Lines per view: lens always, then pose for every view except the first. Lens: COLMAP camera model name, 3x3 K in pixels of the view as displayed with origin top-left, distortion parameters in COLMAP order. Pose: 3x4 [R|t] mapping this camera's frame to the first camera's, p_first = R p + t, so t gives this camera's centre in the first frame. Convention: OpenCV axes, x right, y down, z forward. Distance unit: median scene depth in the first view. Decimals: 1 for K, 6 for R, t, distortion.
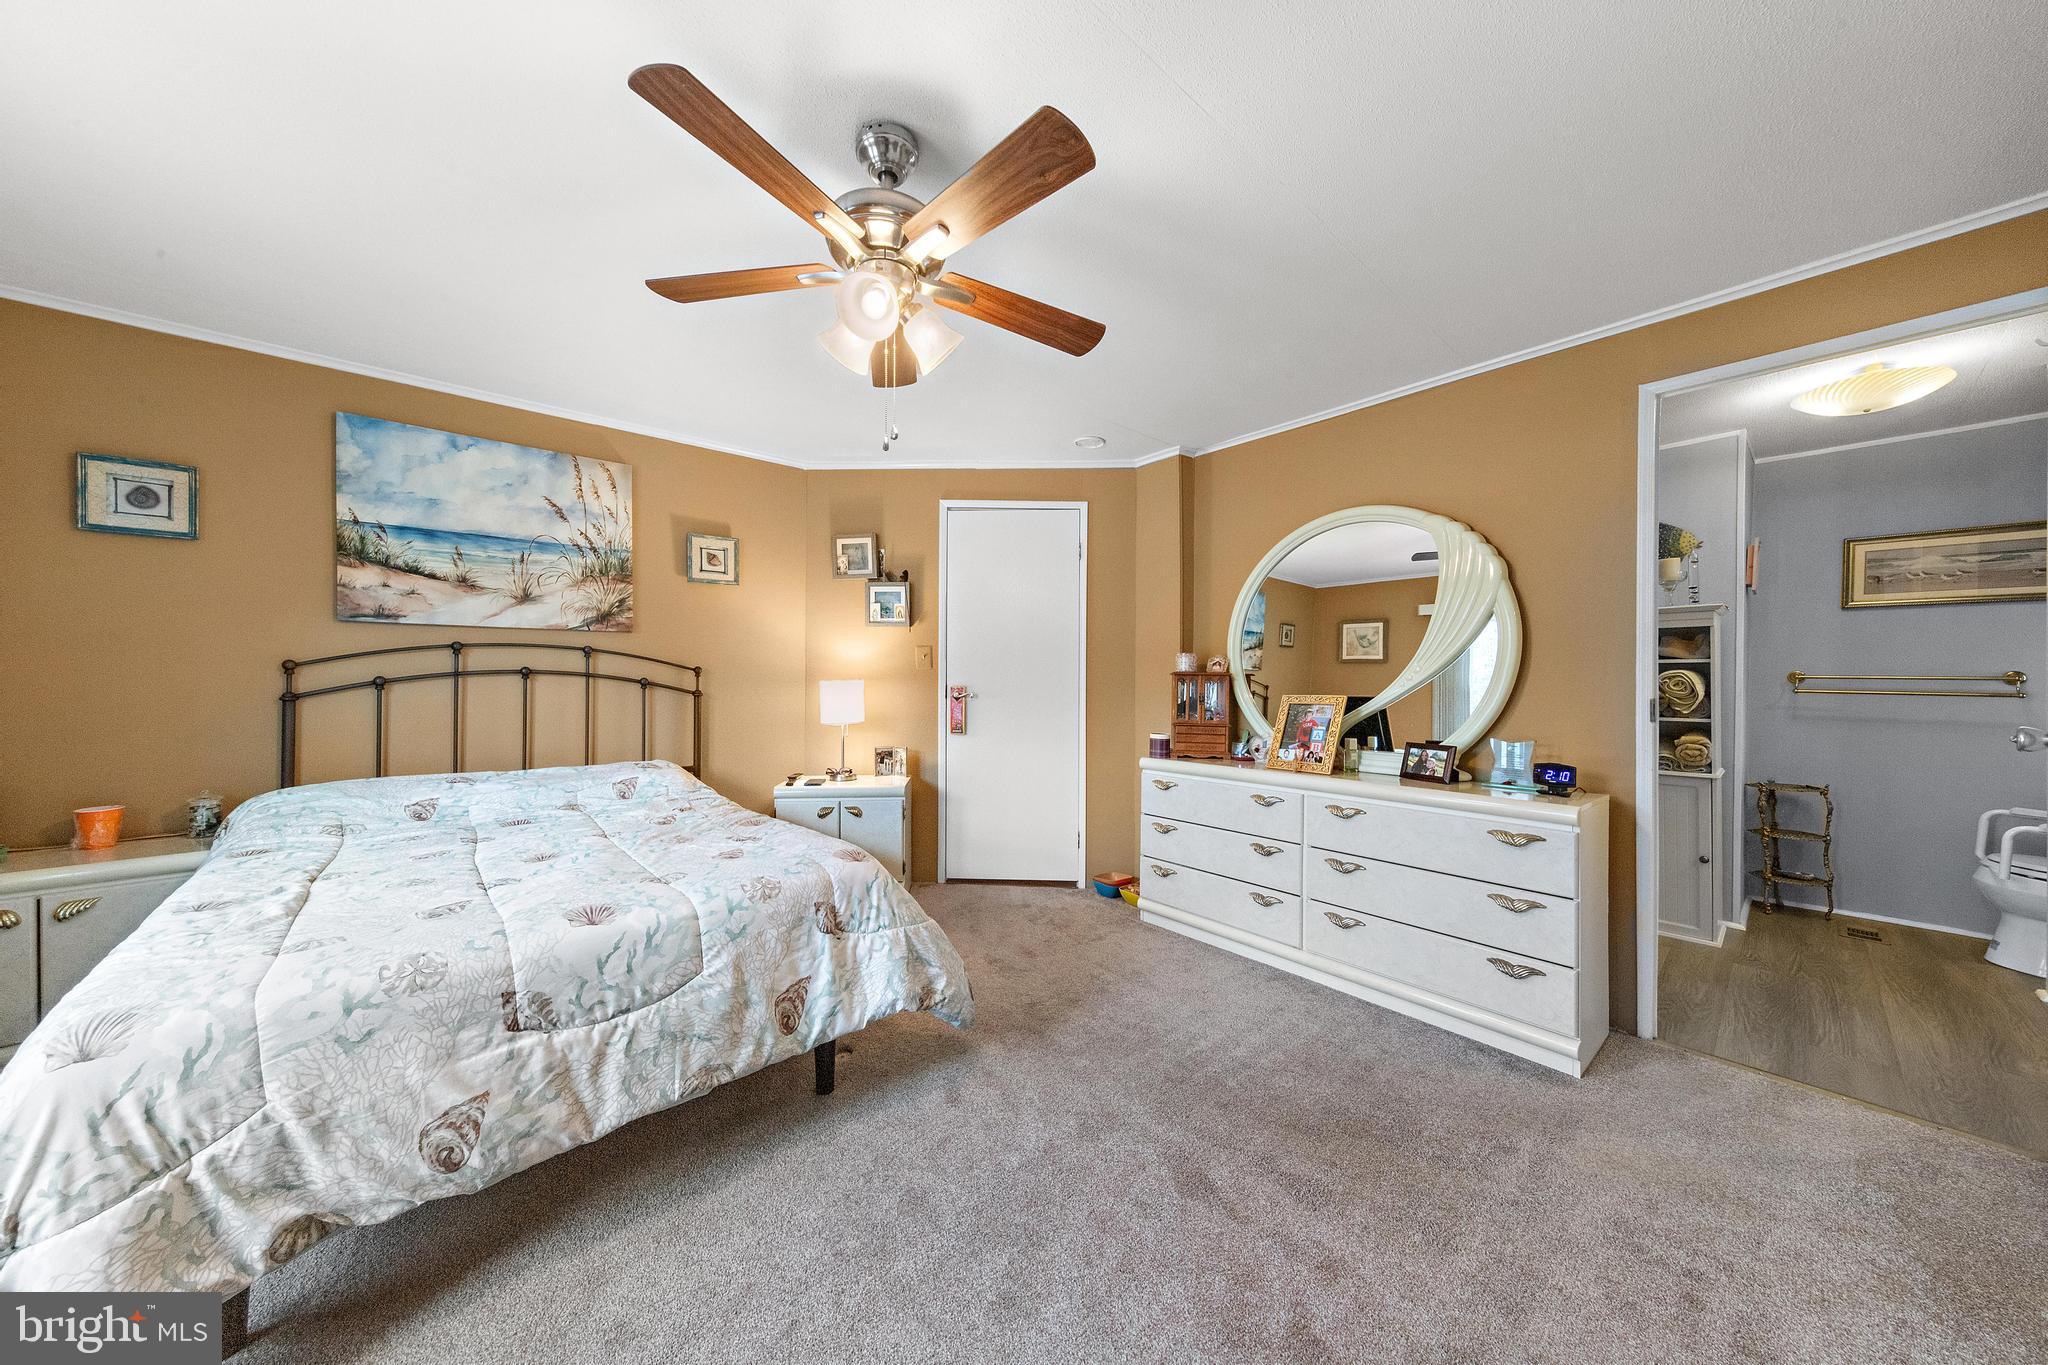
lens RADIAL K [[706.5, 0, 1026.8], [0, 706.5, 679.1], [0, 0, 1]] dist [0.006439, -0.000319]
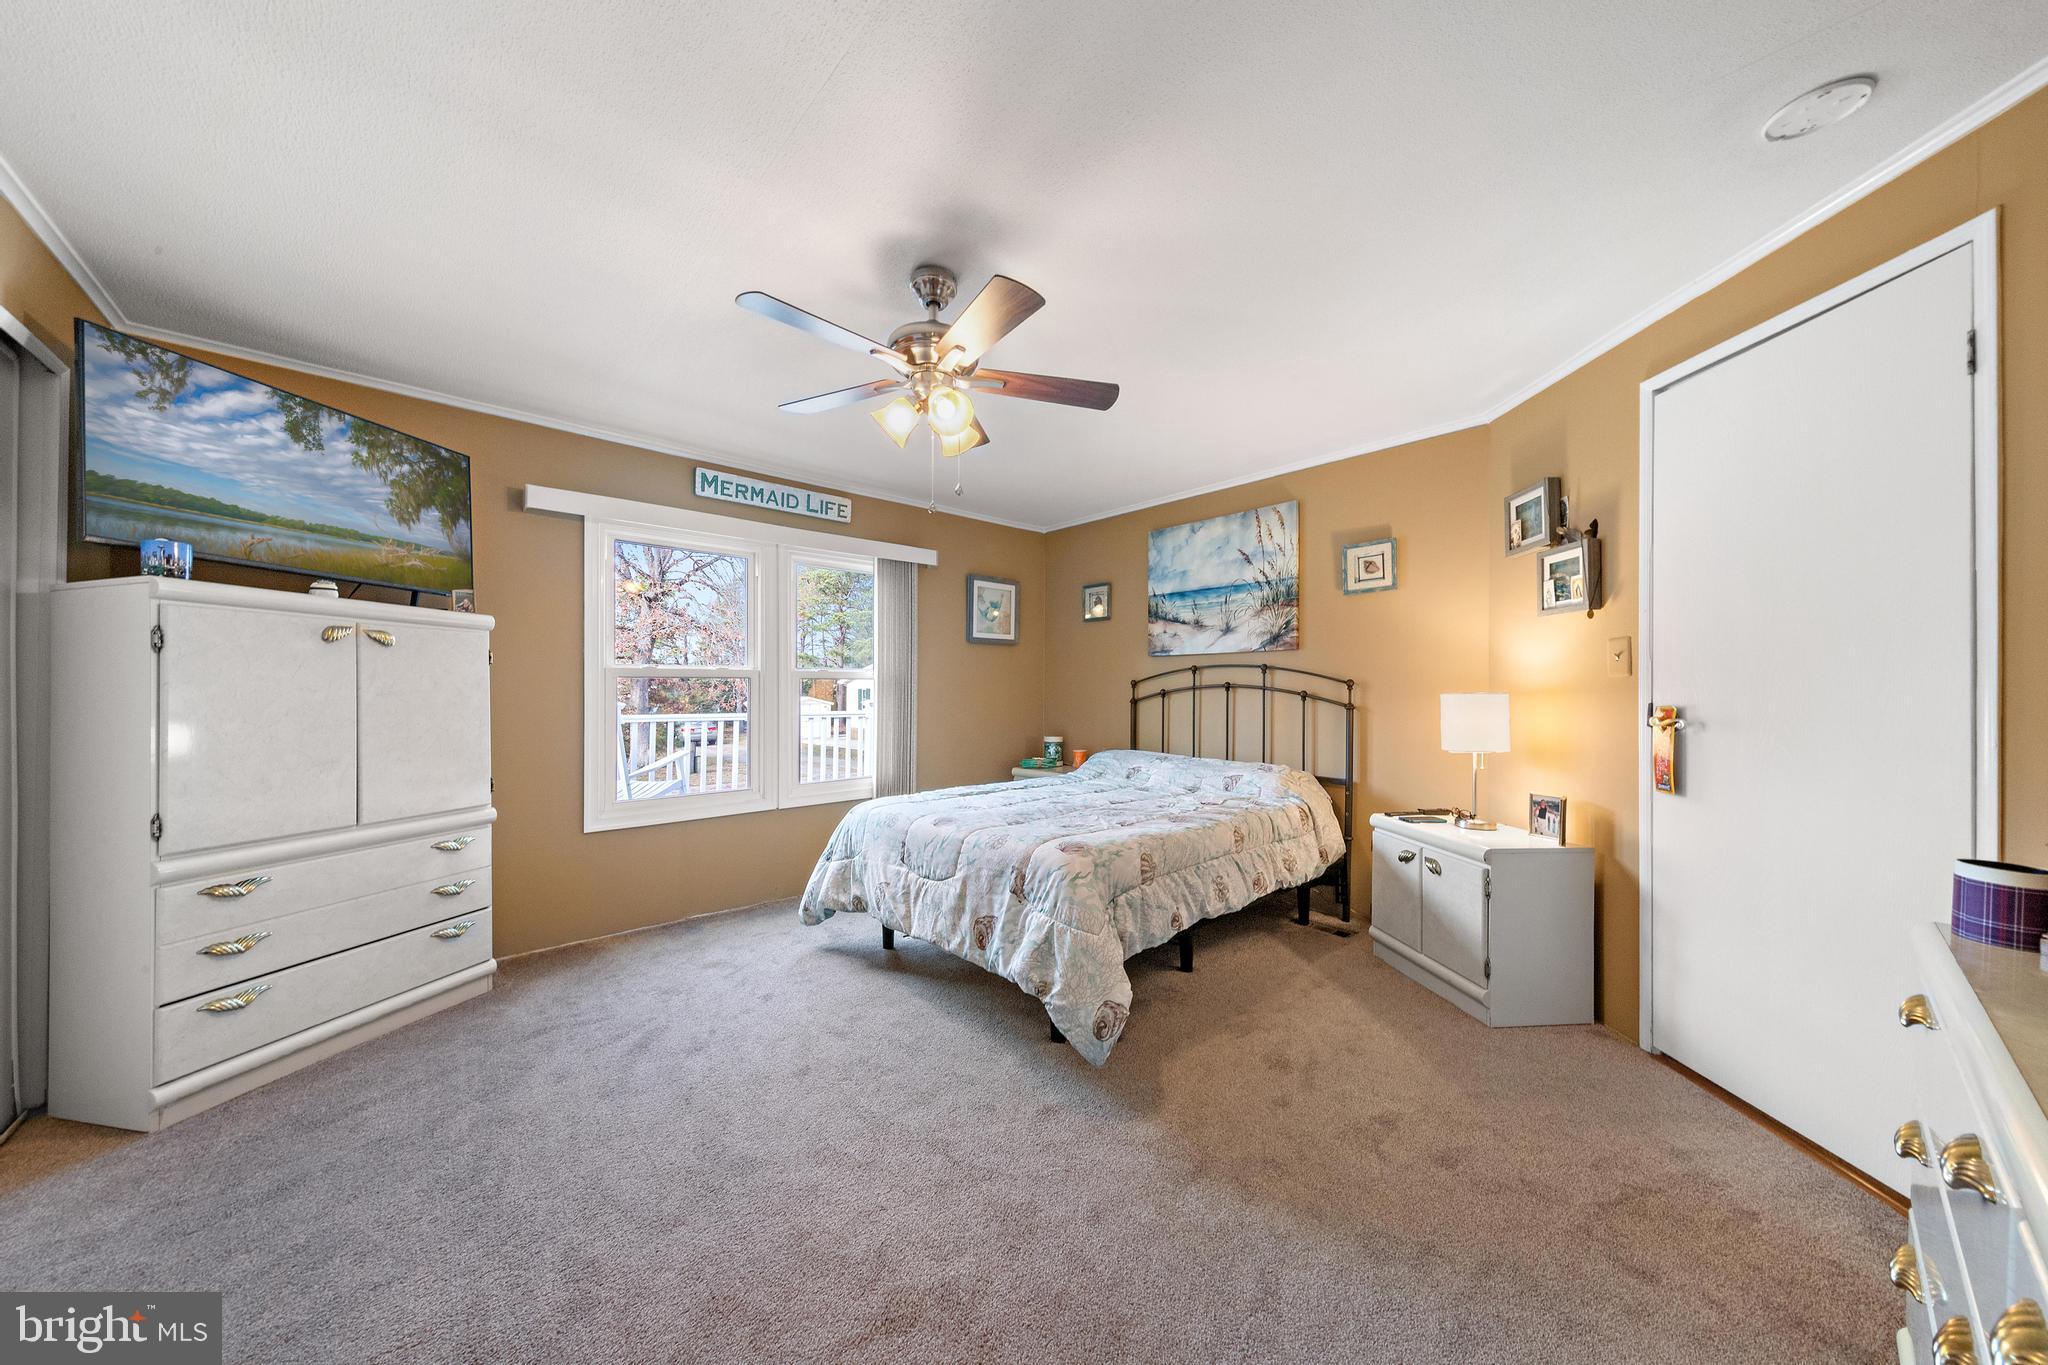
lens RADIAL K [[706.5, 0, 1046.1], [0, 706.5, 684.4], [0, 0, 1]] dist [0.006439, -0.000319]
pose [[-0.024004, -0.010751, -0.999654, 0.648171], [-0.007529, 0.999916, -0.010573, 0.003762], [0.999684, 0.007273, -0.024083, 0.730571]]
